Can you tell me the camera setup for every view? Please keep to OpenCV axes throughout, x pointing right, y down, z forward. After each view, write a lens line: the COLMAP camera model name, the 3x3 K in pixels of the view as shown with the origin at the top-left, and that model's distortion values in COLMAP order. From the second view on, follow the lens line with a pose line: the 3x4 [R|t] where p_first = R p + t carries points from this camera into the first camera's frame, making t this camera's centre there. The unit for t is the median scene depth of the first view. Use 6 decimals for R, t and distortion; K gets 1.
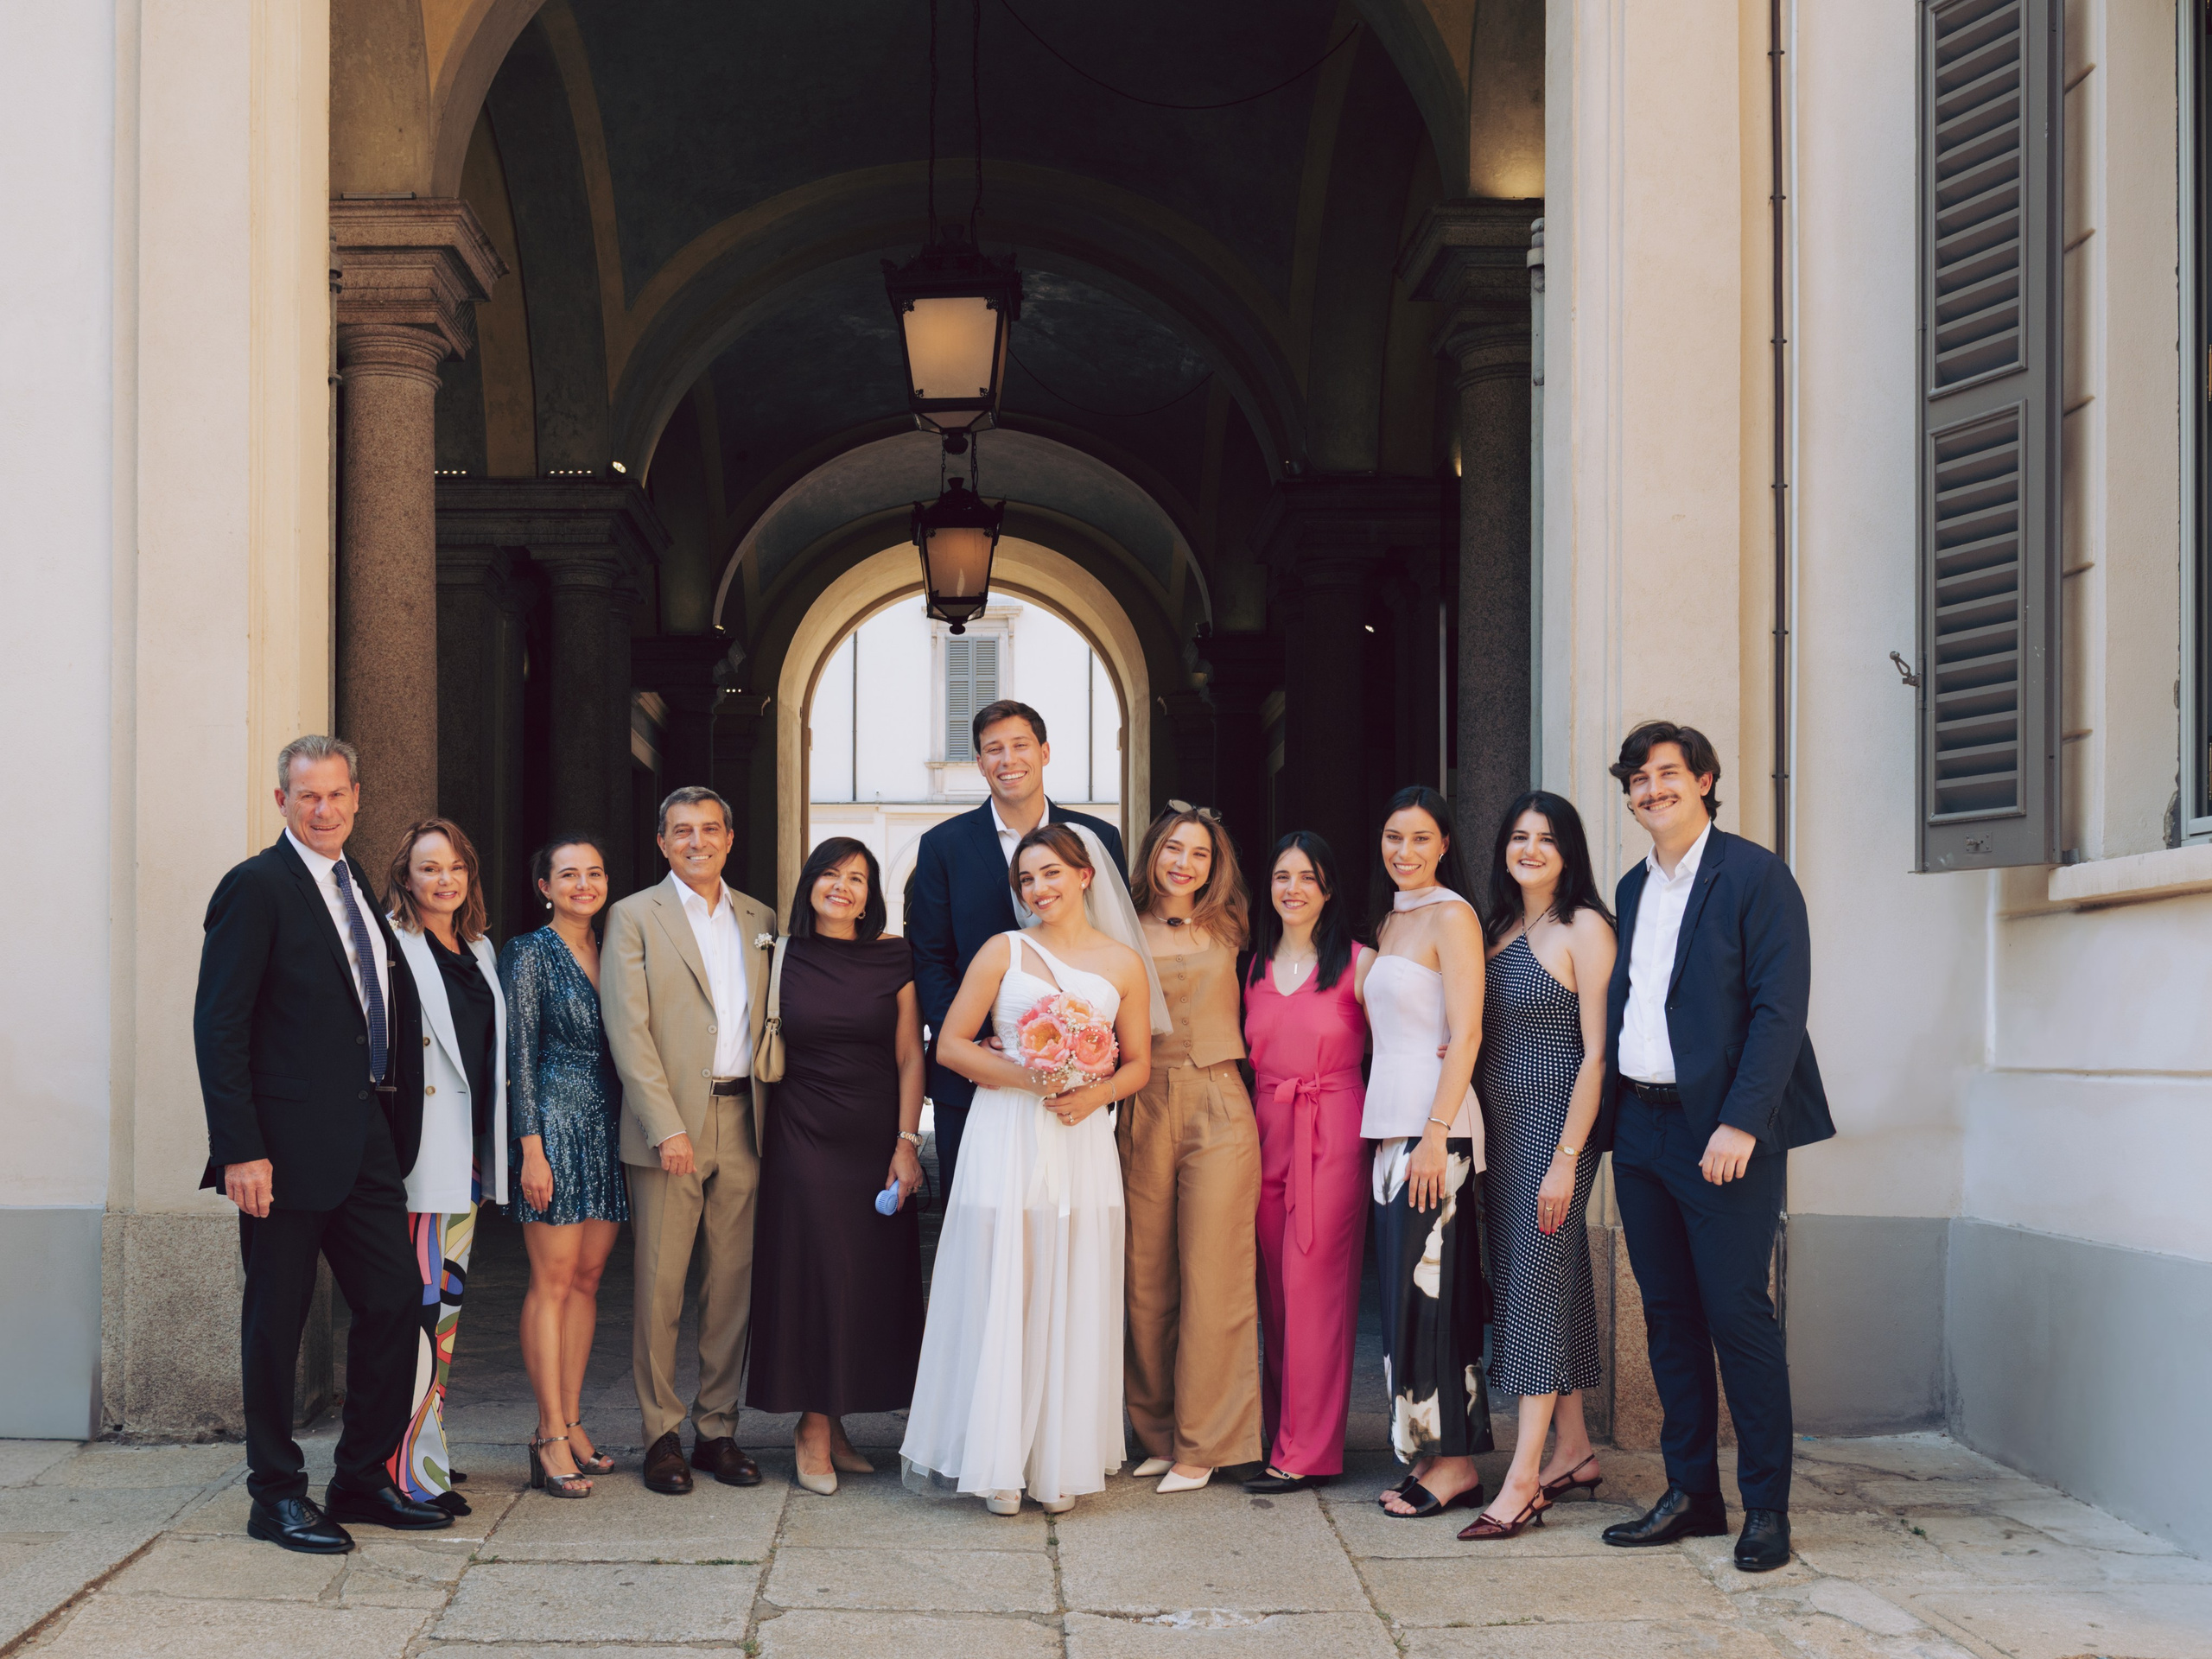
lens RADIAL K [[2659.6, 0, 897.4], [0, 2659.6, 1091.3], [0, 0, 1]] dist [-0.013373, 0.000000]
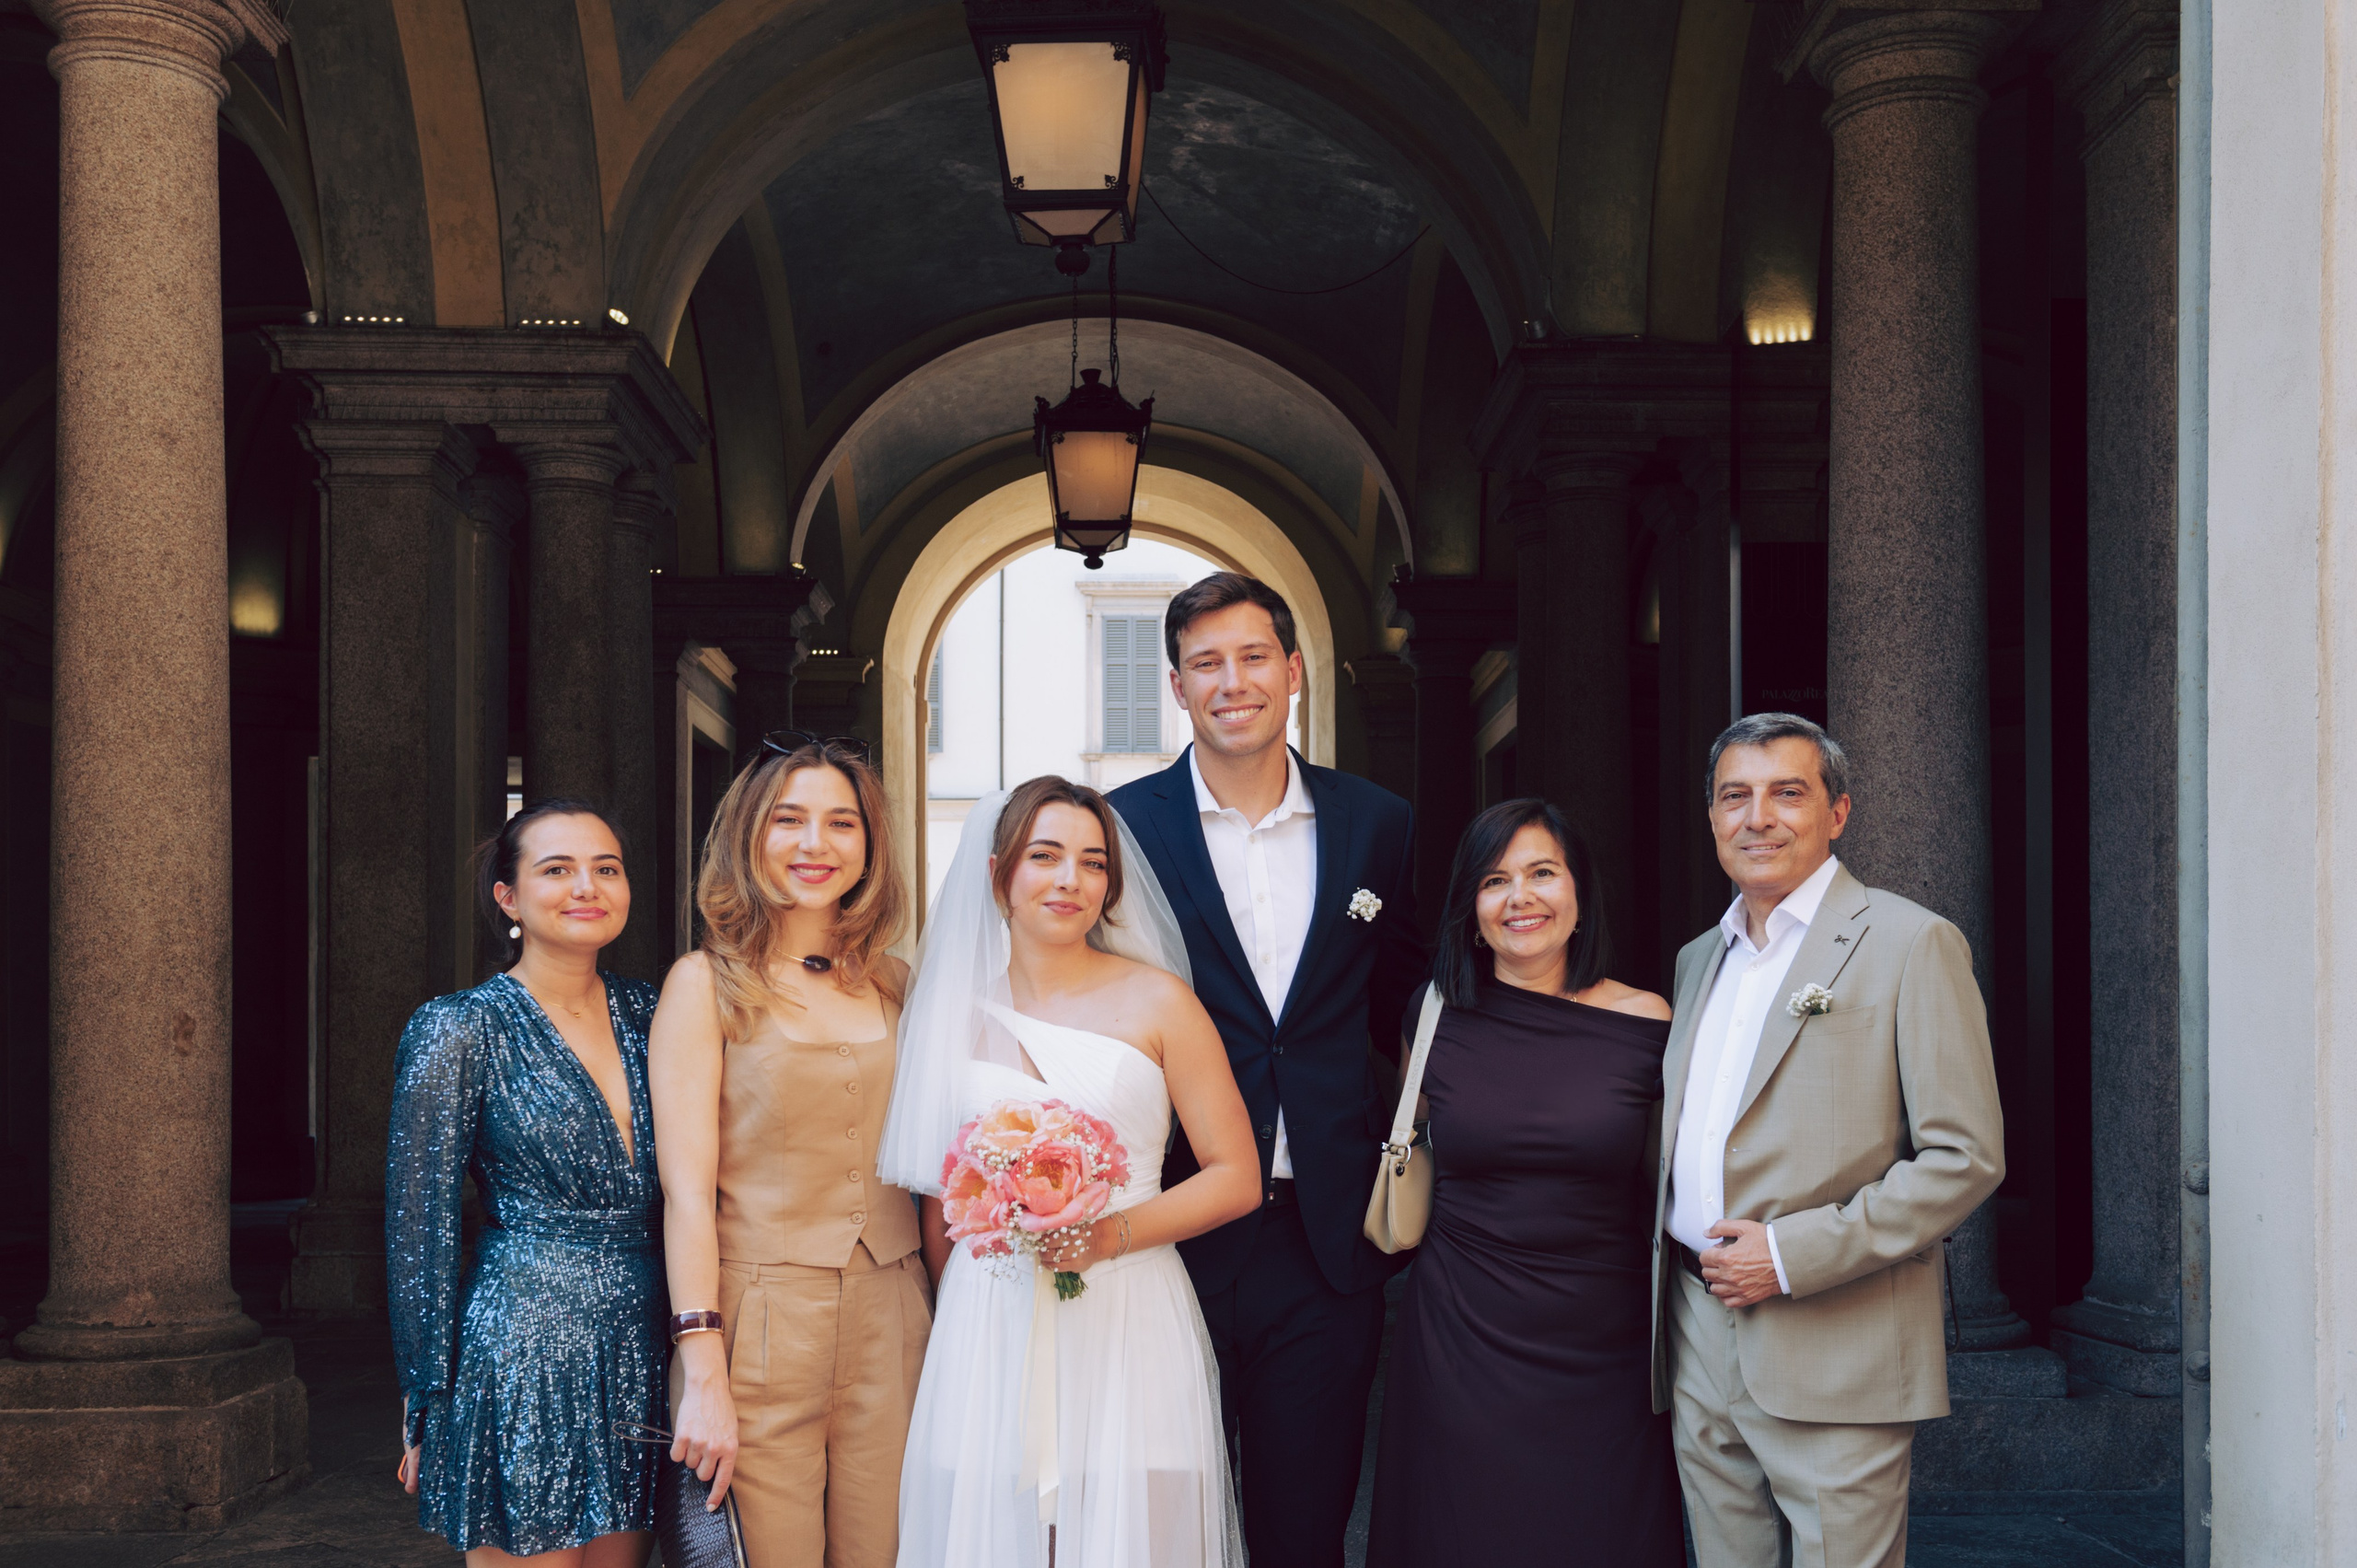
lens RADIAL K [[2363.5, 0, 1245.1], [0, 2363.5, 1018.0], [0, 0, 1]] dist [0.029613, 0.000000]
pose [[0.997841, -0.004664, 0.065508, 0.023235], [0.006189, 0.999714, -0.023105, -0.026304], [-0.065381, 0.023460, 0.997585, 0.342596]]
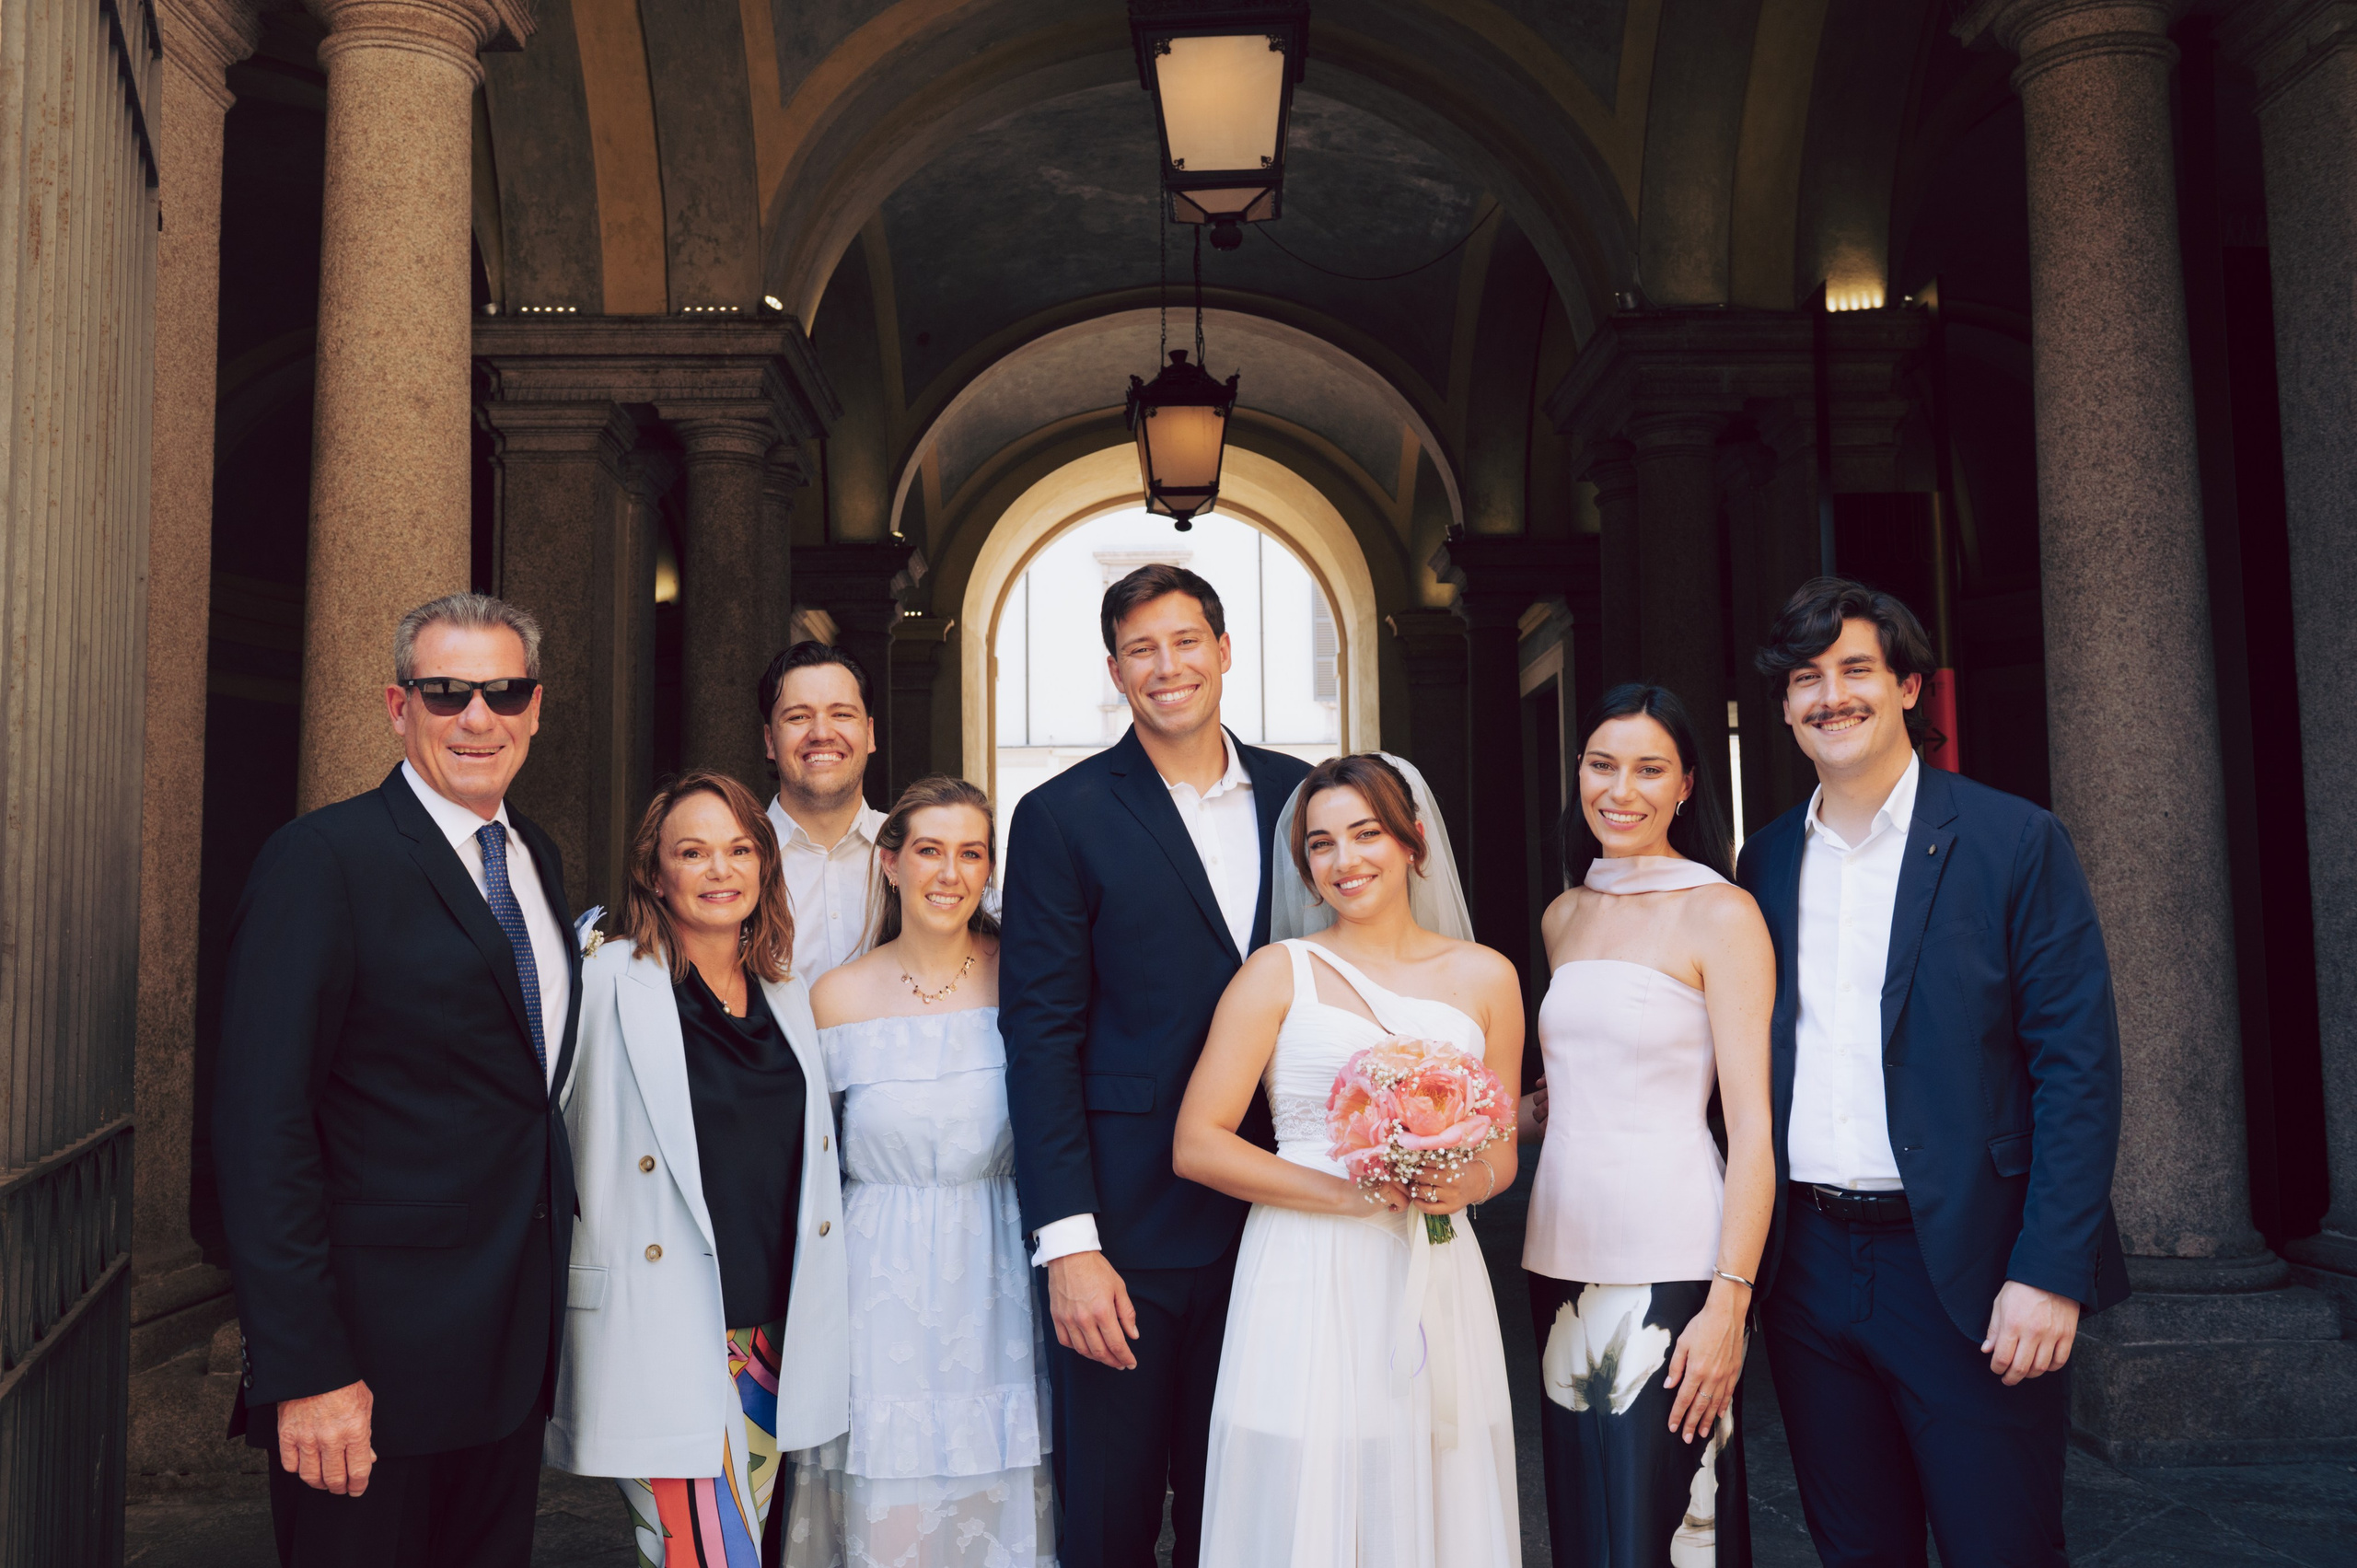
lens RADIAL K [[2059.3, 0, 1132.4], [0, 2059.3, 763.4], [0, 0, 1]] dist [-0.005266, 0.006748]
pose [[0.998410, -0.012572, 0.054943, -0.034130], [0.018431, 0.994038, -0.107469, -0.032762], [-0.053264, 0.108311, 0.992689, 0.406394]]
